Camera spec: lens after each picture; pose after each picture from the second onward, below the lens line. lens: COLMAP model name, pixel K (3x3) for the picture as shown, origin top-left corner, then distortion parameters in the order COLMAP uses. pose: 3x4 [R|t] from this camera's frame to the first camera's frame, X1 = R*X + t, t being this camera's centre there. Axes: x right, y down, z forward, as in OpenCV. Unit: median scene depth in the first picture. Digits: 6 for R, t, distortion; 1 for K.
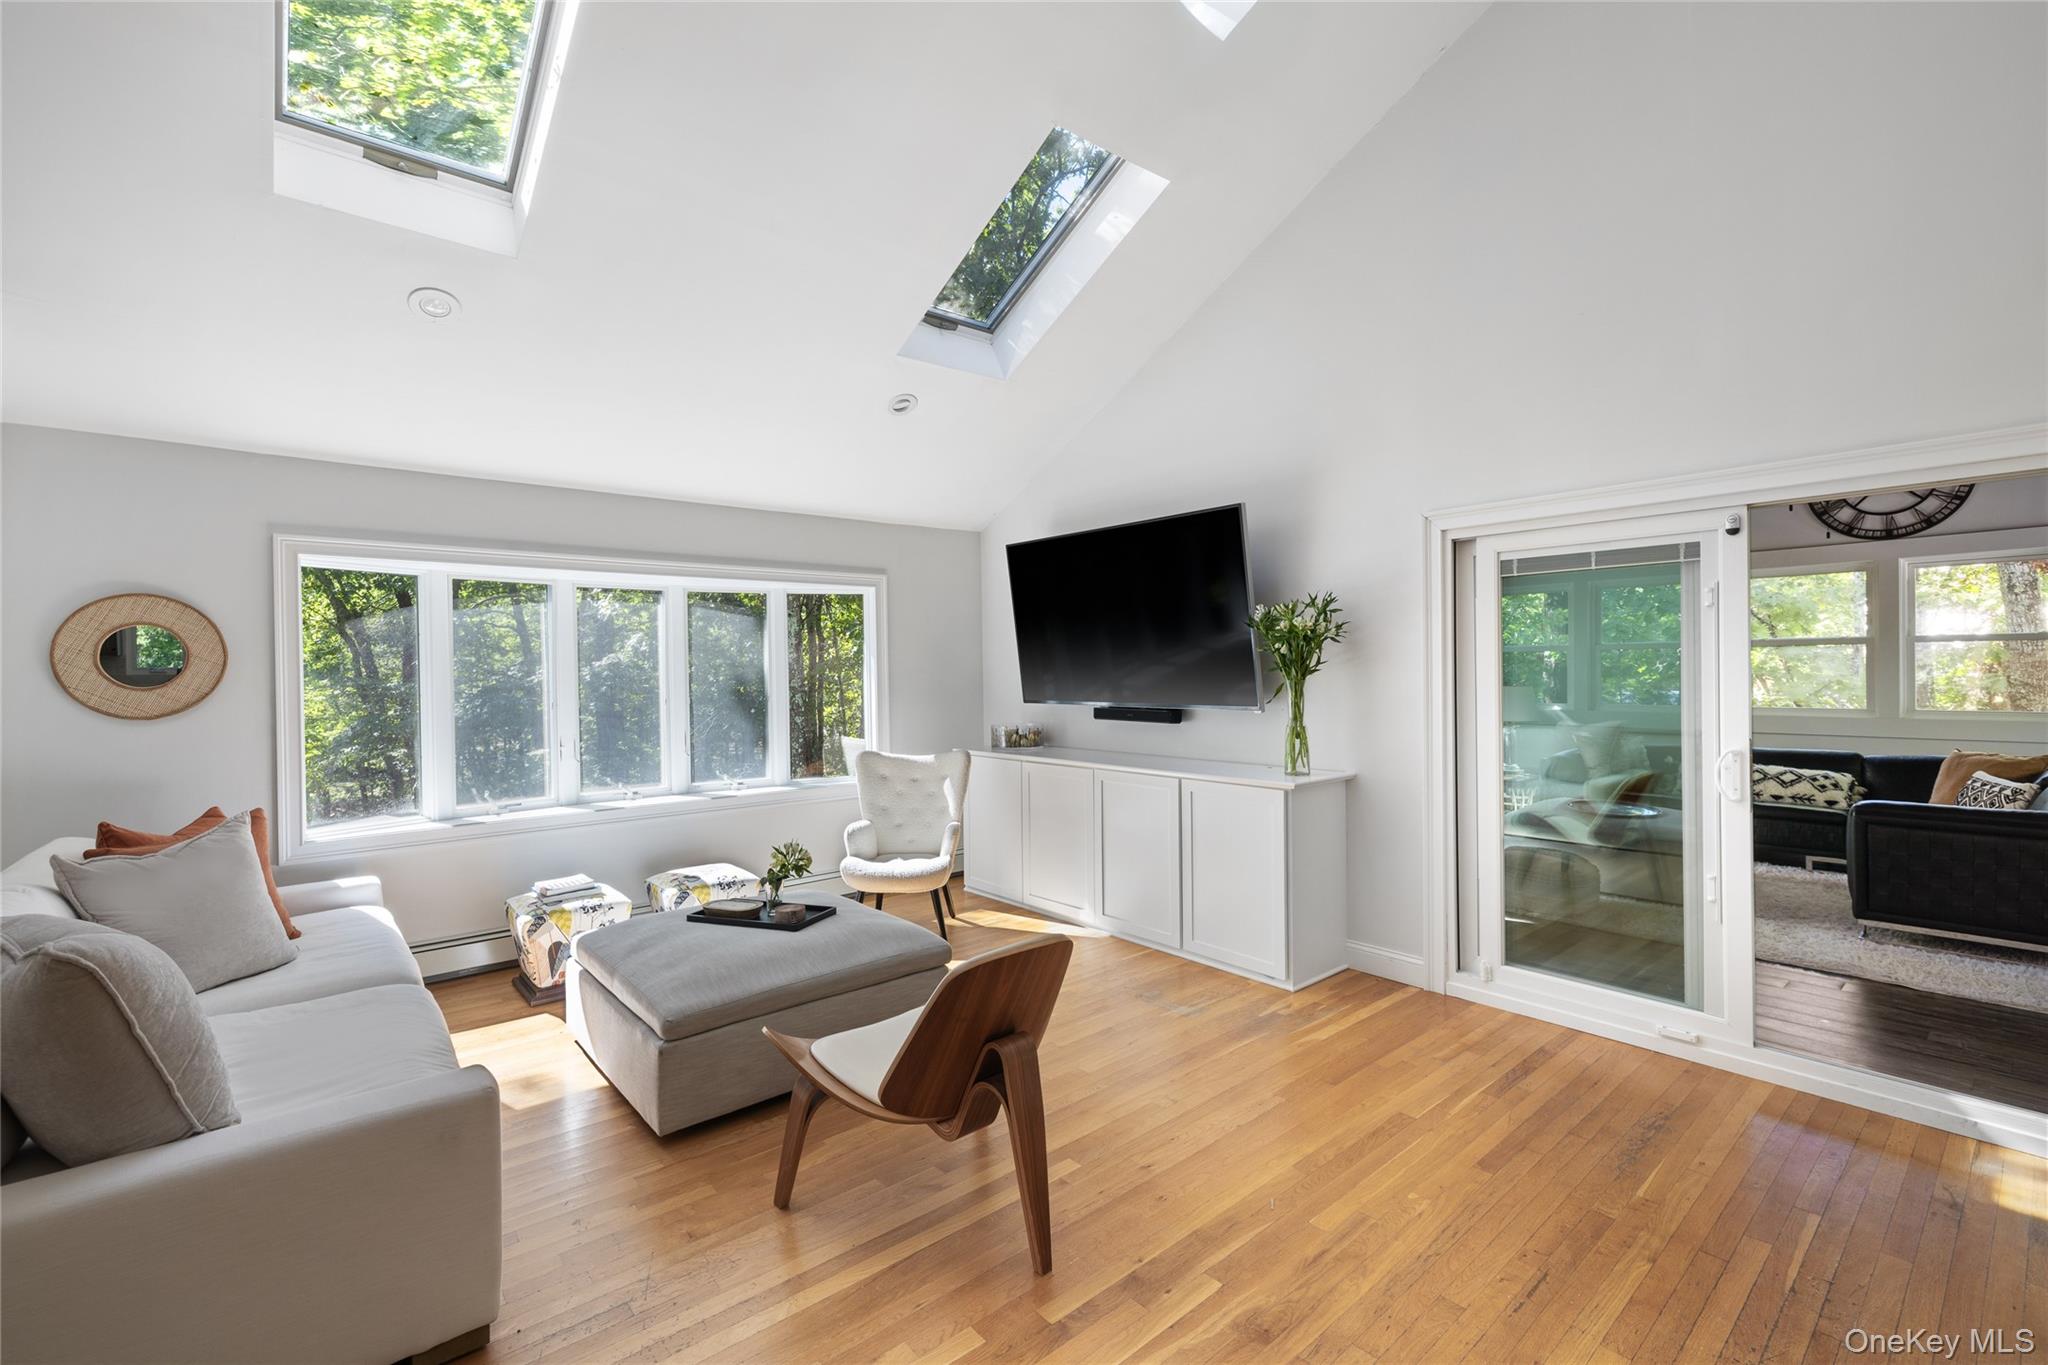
lens RADIAL K [[874.0, 0, 1016.6], [0, 874.0, 669.3], [0, 0, 1]] dist [-0.012516, -0.000190]
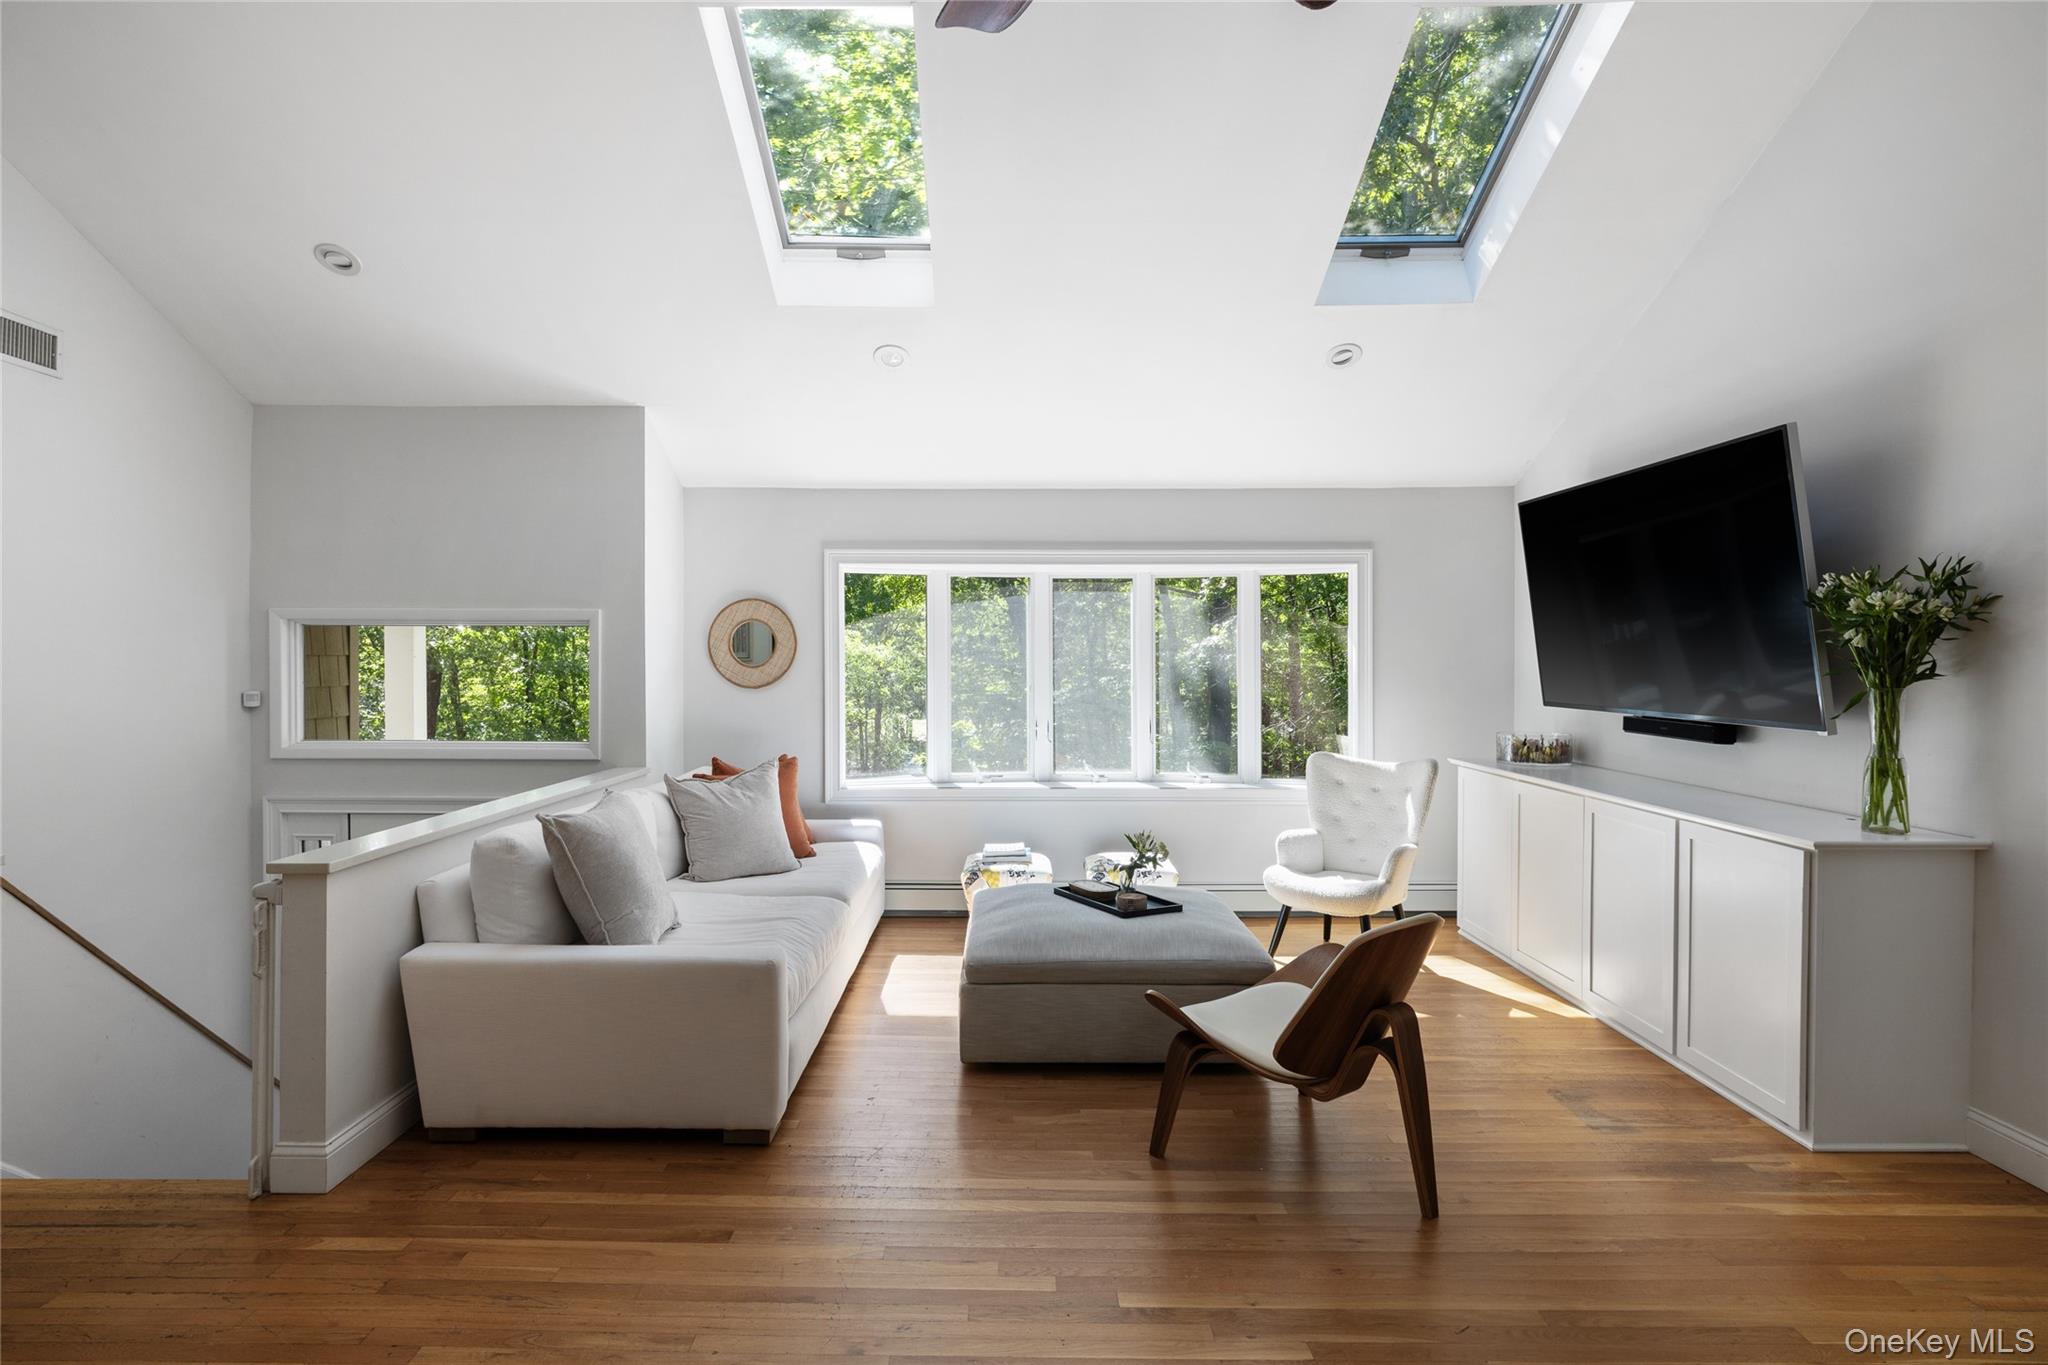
lens RADIAL K [[1039.8, 0, 1028.9], [0, 1039.8, 682.3], [0, 0, 1]] dist [-0.004563, 0.000944]
pose [[0.767649, 0.030227, -0.640157, 0.326517], [-0.013466, 0.999427, 0.031044, -0.007319], [0.640729, -0.015211, 0.767616, 0.002627]]
